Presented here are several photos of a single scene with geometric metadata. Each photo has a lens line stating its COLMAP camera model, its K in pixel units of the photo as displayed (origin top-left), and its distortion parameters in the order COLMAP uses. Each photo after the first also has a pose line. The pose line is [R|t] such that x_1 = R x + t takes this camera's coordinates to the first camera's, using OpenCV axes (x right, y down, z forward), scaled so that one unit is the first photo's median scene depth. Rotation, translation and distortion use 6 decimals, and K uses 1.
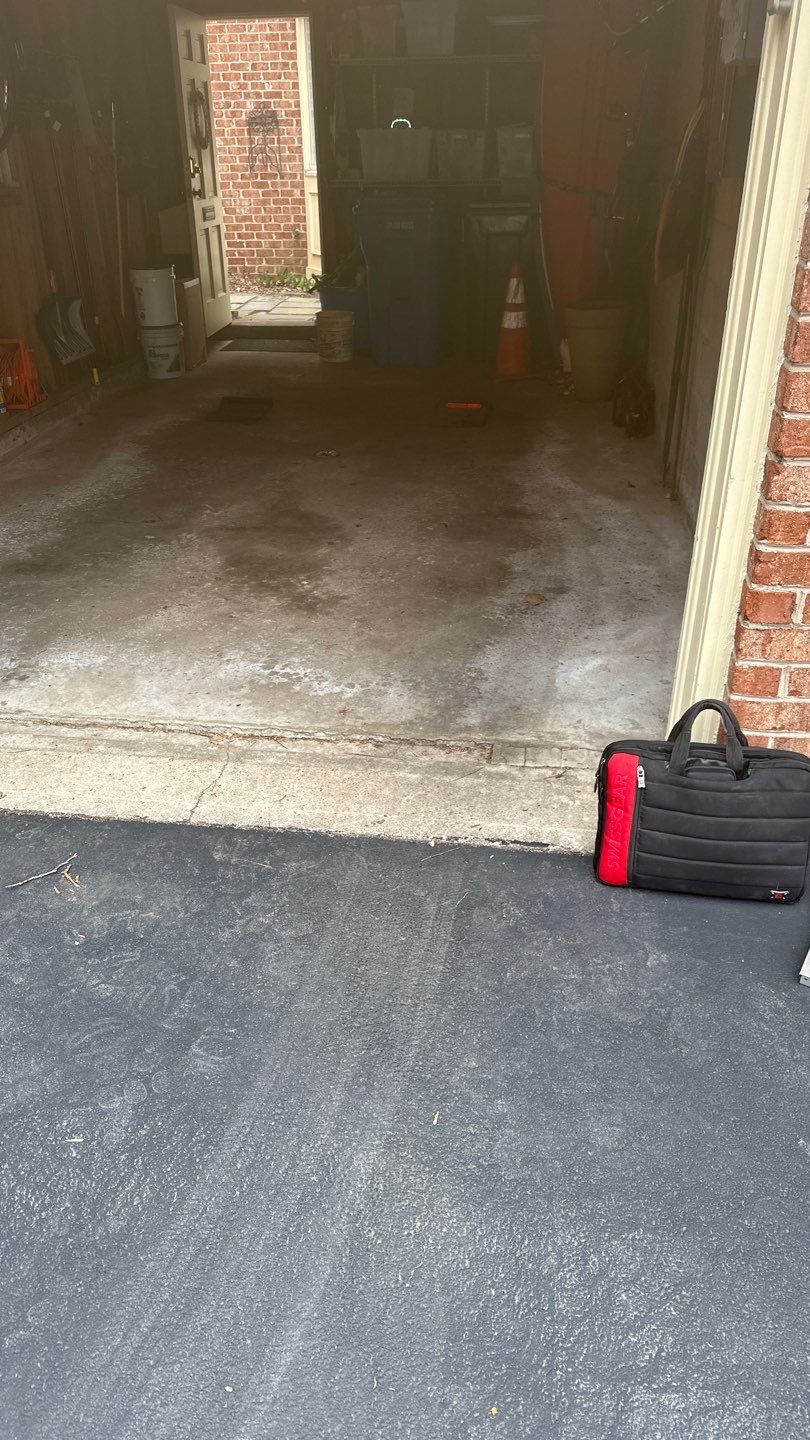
lens RADIAL K [[1011.9, 0, 405.0], [0, 1011.9, 720.0], [0, 0, 1]] dist [0.002984, 0.001237]
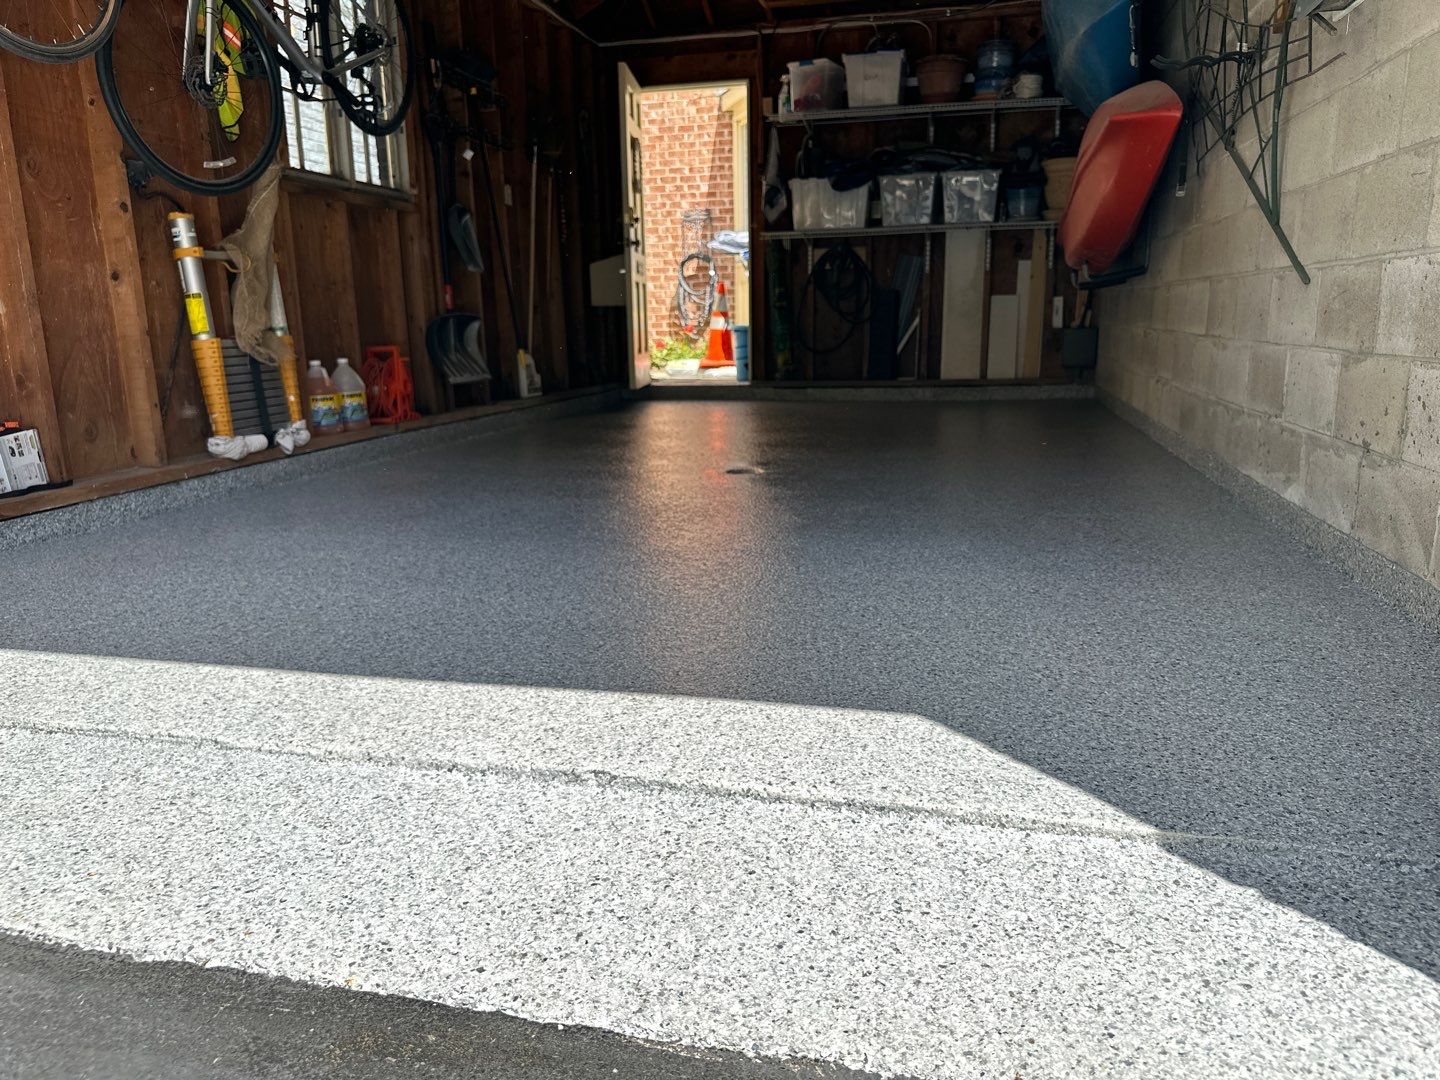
lens RADIAL K [[1008.5, 0, 720.0], [0, 1008.5, 540.0], [0, 0, 1]] dist [0.099518, -0.173537]
pose [[0.994555, 0.017483, -0.102738, -0.007597], [-0.046796, 0.955770, -0.290368, 0.009804], [0.093118, 0.293594, 0.951384, 0.134561]]
